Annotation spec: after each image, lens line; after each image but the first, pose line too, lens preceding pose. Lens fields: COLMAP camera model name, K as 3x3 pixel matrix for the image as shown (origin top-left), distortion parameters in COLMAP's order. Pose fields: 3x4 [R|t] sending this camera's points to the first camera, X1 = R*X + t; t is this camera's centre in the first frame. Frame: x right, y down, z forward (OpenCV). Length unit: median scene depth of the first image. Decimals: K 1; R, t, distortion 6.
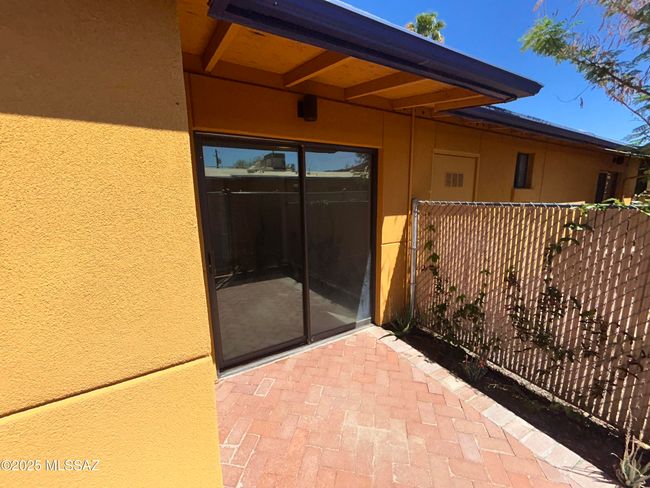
lens RADIAL K [[262.2, 0, 324.6], [0, 262.2, 243.2], [0, 0, 1]] dist [0.000635, 0.001956]
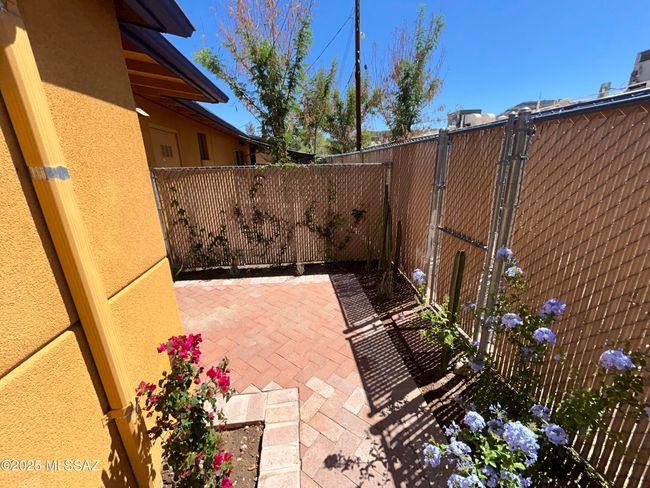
lens RADIAL K [[262.2, 0, 326.1], [0, 262.2, 239.0], [0, 0, 1]] dist [0.000635, 0.001956]
pose [[0.399138, -0.250966, 0.881876, -0.575579], [0.183889, 0.964180, 0.191160, 0.082339], [-0.898261, 0.085868, 0.430991, -0.226931]]
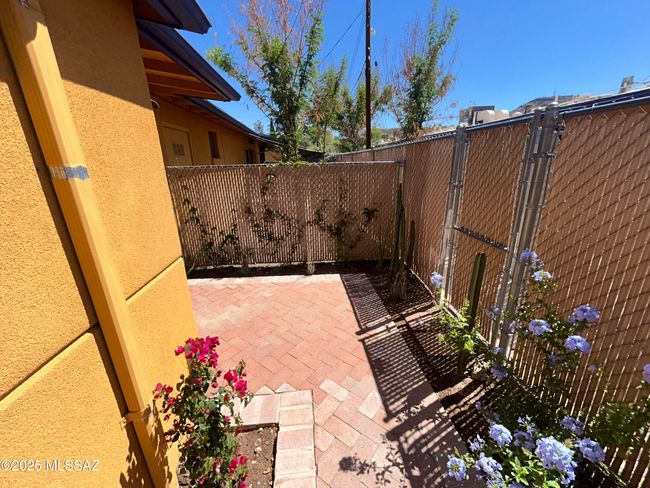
lens RADIAL K [[262.2, 0, 326.4], [0, 262.2, 239.1], [0, 0, 1]] dist [0.000635, 0.001956]
pose [[0.425517, -0.254467, 0.868437, -0.569292], [0.183129, 0.964009, 0.192742, 0.076007], [-0.886228, 0.077021, 0.456802, -0.202021]]
